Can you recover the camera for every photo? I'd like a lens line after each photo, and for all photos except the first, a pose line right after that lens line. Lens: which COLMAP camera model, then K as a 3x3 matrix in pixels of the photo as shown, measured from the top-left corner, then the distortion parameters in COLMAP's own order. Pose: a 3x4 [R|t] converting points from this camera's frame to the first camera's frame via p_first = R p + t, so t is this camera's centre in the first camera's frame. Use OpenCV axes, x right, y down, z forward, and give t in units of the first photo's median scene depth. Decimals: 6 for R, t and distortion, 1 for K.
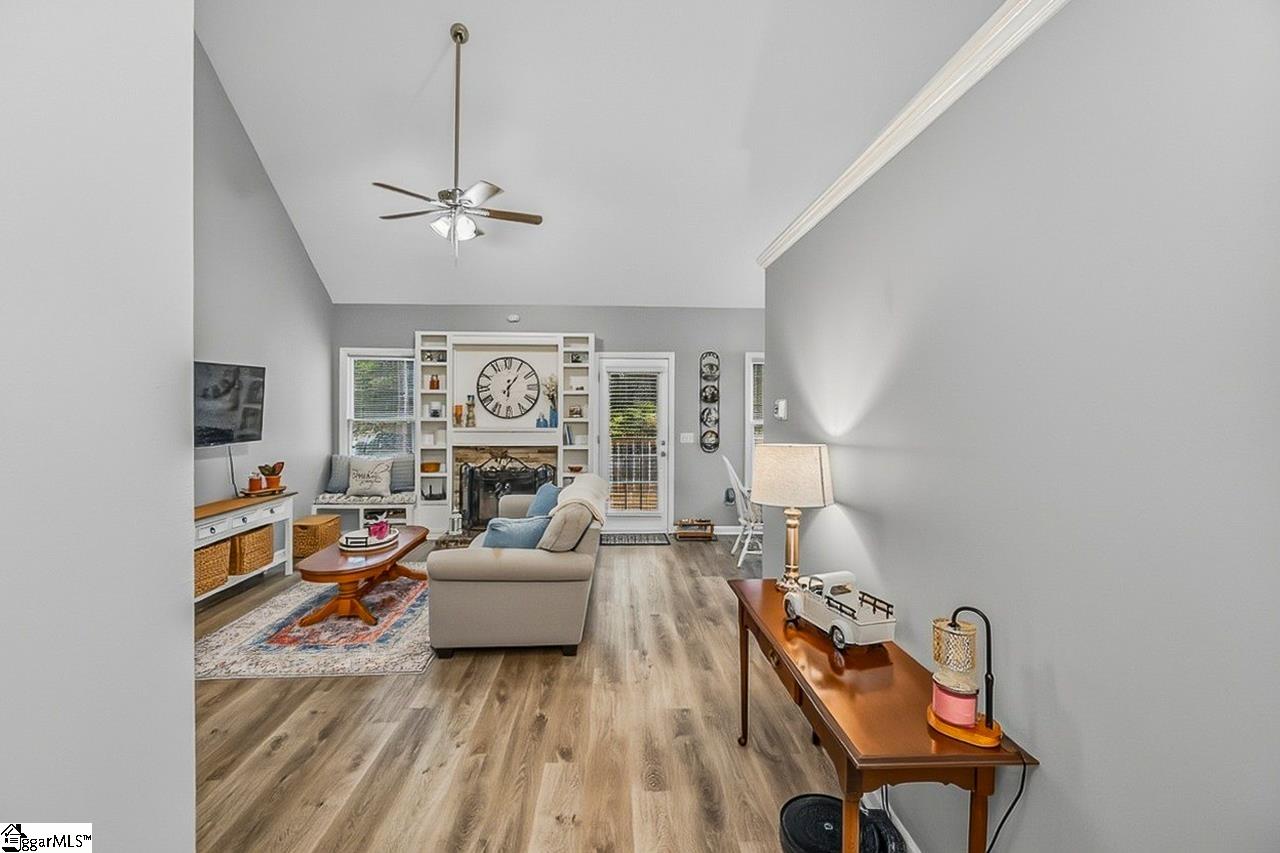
lens RADIAL K [[540.5, 0, 641.1], [0, 540.5, 410.0], [0, 0, 1]] dist [0.002056, -0.000667]
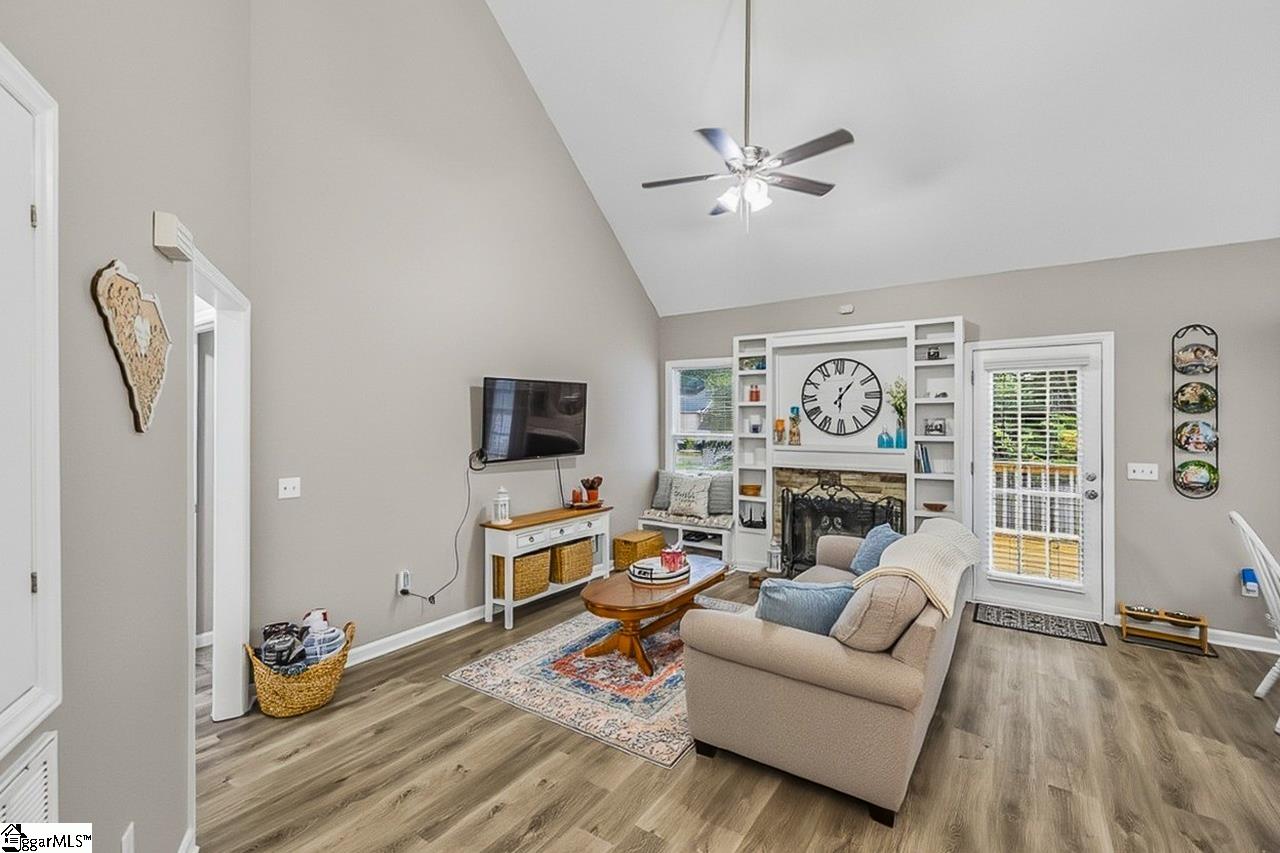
lens RADIAL K [[540.5, 0, 652.1], [0, 540.5, 418.6], [0, 0, 1]] dist [0.002056, -0.000667]
pose [[0.790391, -0.006883, -0.612564, 0.024292], [-0.000079, 0.999936, -0.011336, -0.000273], [0.612602, 0.009008, 0.790340, 0.199170]]
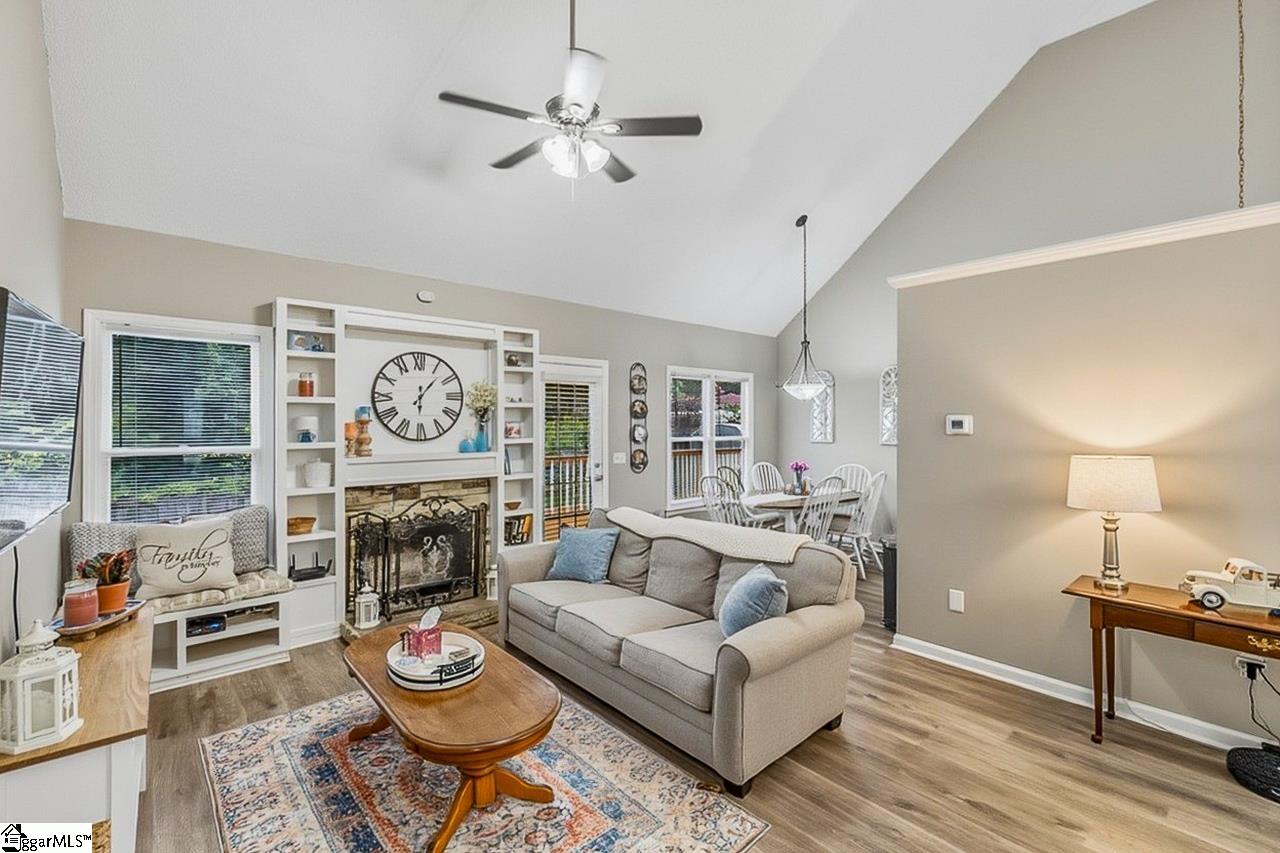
lens RADIAL K [[540.5, 0, 671.7], [0, 540.5, 433.1], [0, 0, 1]] dist [0.002056, -0.000667]
pose [[0.783863, -0.017611, 0.620684, -0.425950], [0.008791, 0.999812, 0.017267, -0.004198], [-0.620871, -0.008079, 0.783871, 0.263749]]
